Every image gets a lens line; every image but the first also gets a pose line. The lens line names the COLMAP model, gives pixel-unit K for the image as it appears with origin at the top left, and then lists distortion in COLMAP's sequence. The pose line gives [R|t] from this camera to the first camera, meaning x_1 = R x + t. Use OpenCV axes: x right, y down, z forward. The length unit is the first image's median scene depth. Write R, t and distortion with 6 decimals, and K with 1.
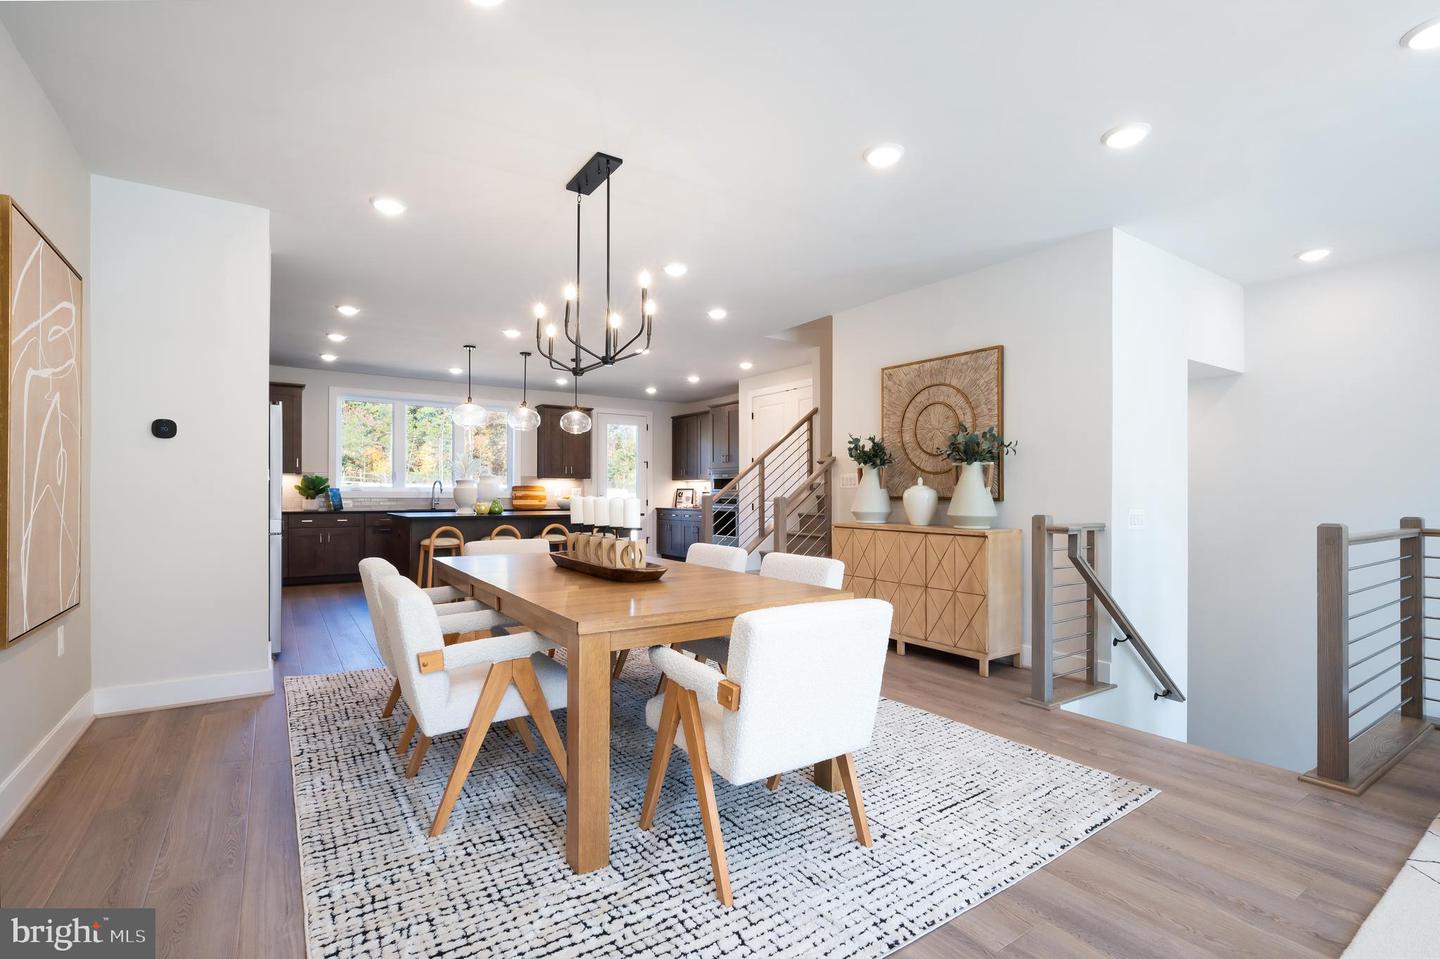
lens RADIAL K [[656.2, 0, 717.3], [0, 656.2, 493.1], [0, 0, 1]] dist [0.000905, -0.000104]
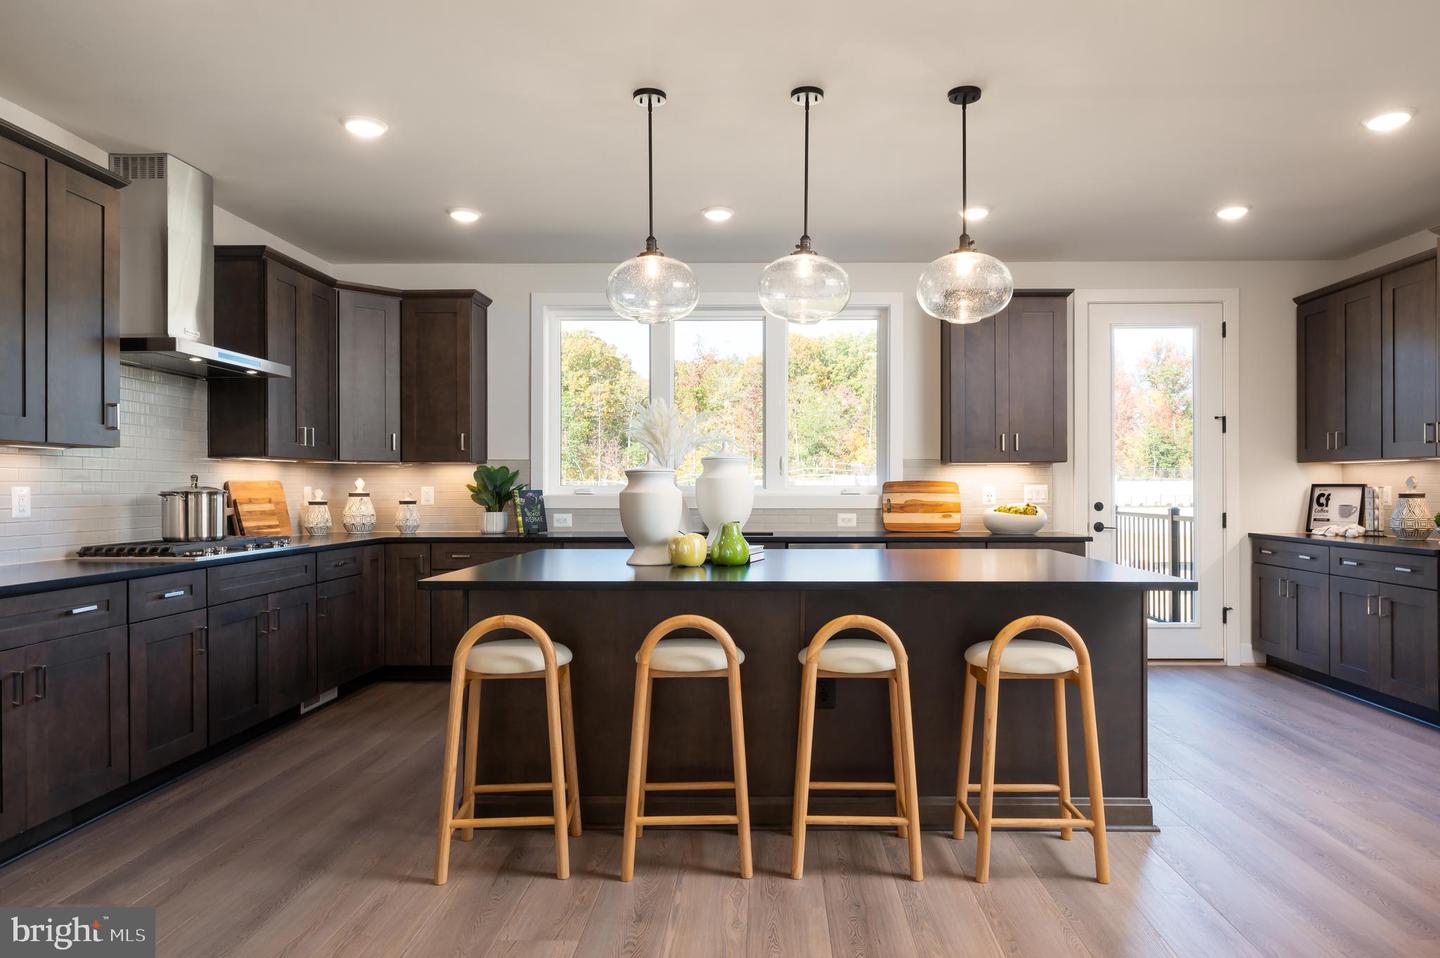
lens RADIAL K [[877.4, 0, 767.7], [0, 877.4, 486.7], [0, 0, 1]] dist [0.000816, 0.000822]
pose [[0.826509, -0.004587, -0.562905, -0.092313], [0.004867, 0.999988, -0.001003, -0.016260], [0.562903, -0.001910, 0.826521, 1.034032]]
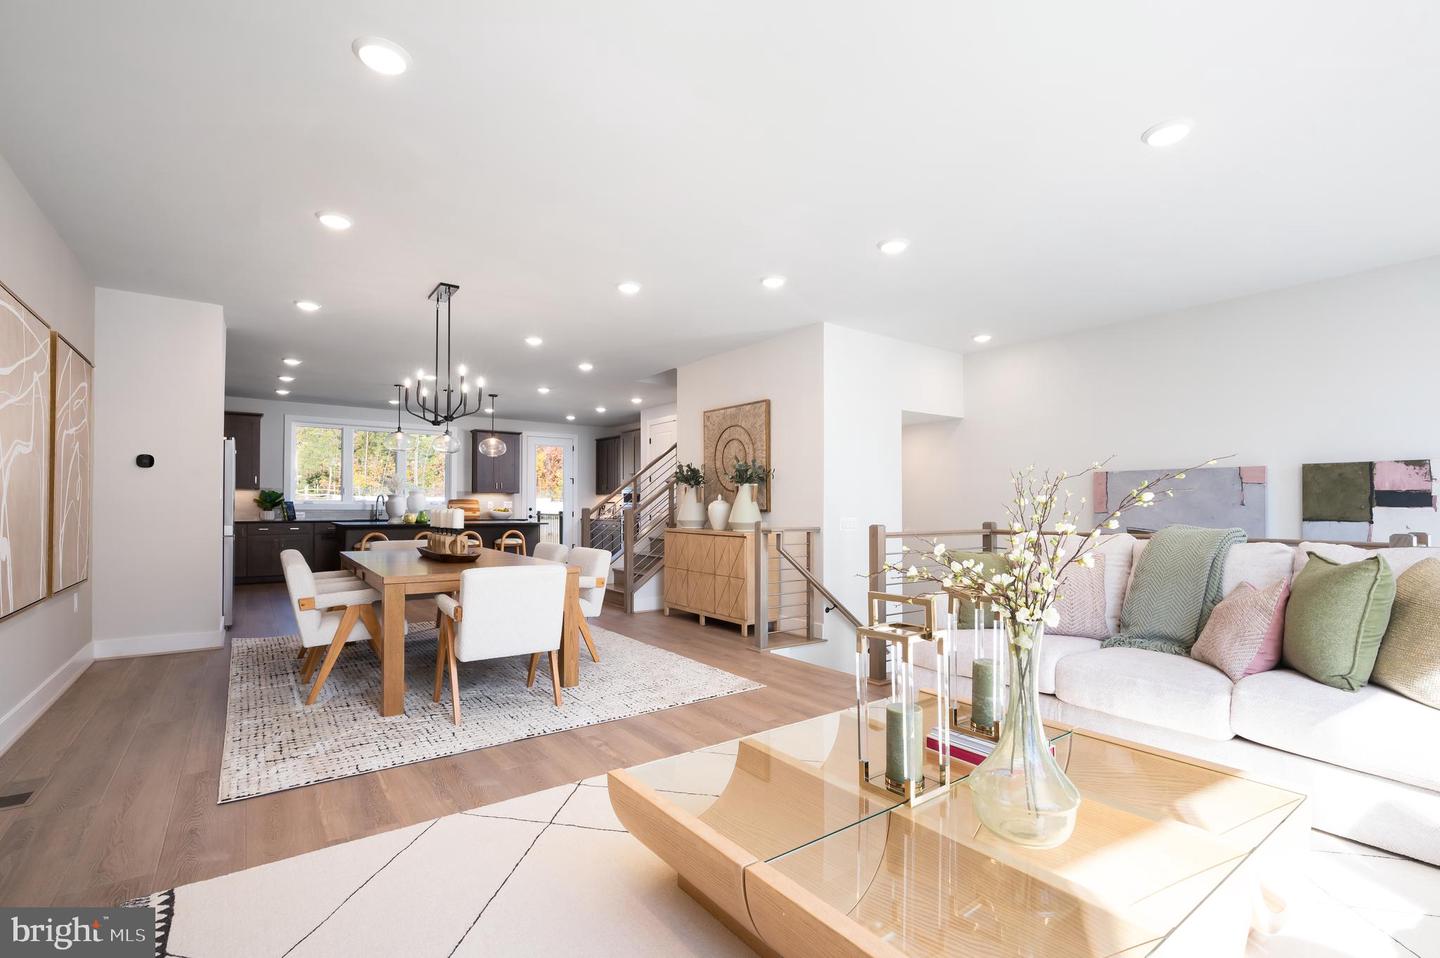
lens RADIAL K [[648.7, 0, 723.9], [0, 648.7, 500.4], [0, 0, 1]] dist [-0.002065, -0.000148]
pose [[0.999238, 0.000992, 0.039027, 0.284826], [-0.000664, 0.999964, -0.008419, -0.000307], [-0.039033, 0.008386, 0.999203, -0.359645]]
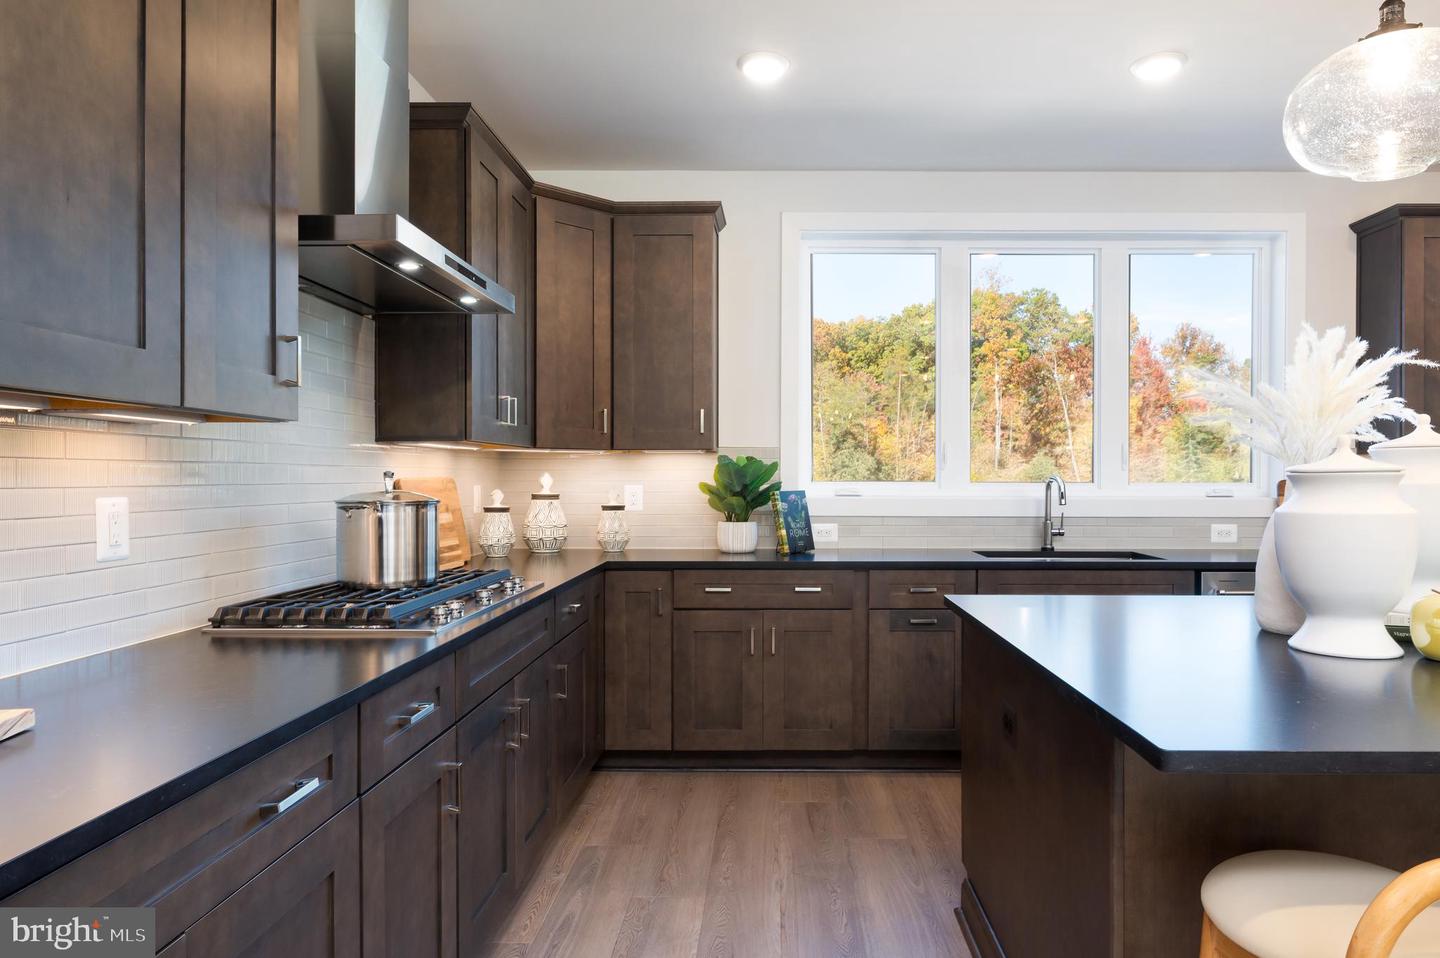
lens RADIAL K [[881.3, 0, 781.3], [0, 881.3, 479.5], [0, 0, 1]] dist [0.002370, -0.000122]
pose [[0.830484, 0.000571, -0.557043, -0.615203], [0.002136, 0.999989, 0.004209, -0.029743], [0.557039, -0.004685, 0.830473, 1.144839]]
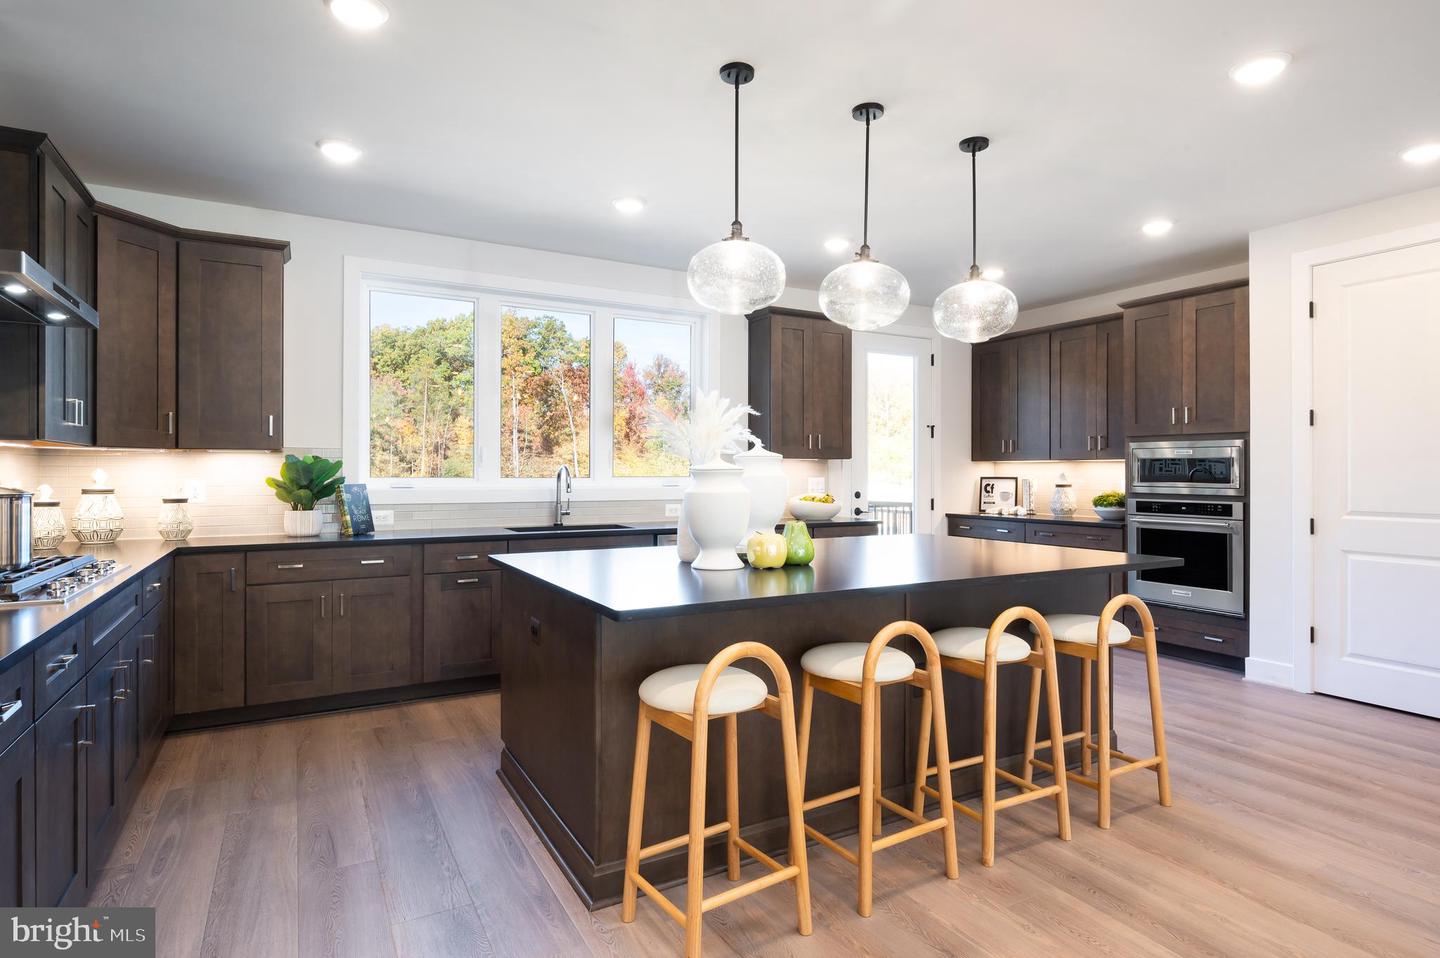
lens RADIAL K [[751.0, 0, 722.3], [0, 751.0, 471.5], [0, 0, 1]] dist [-0.000142, -0.000379]
pose [[0.996807, -0.001472, -0.079837, -0.571191], [0.001496, 0.999999, 0.000229, -0.029810], [0.079836, -0.000347, 0.996808, 0.992359]]
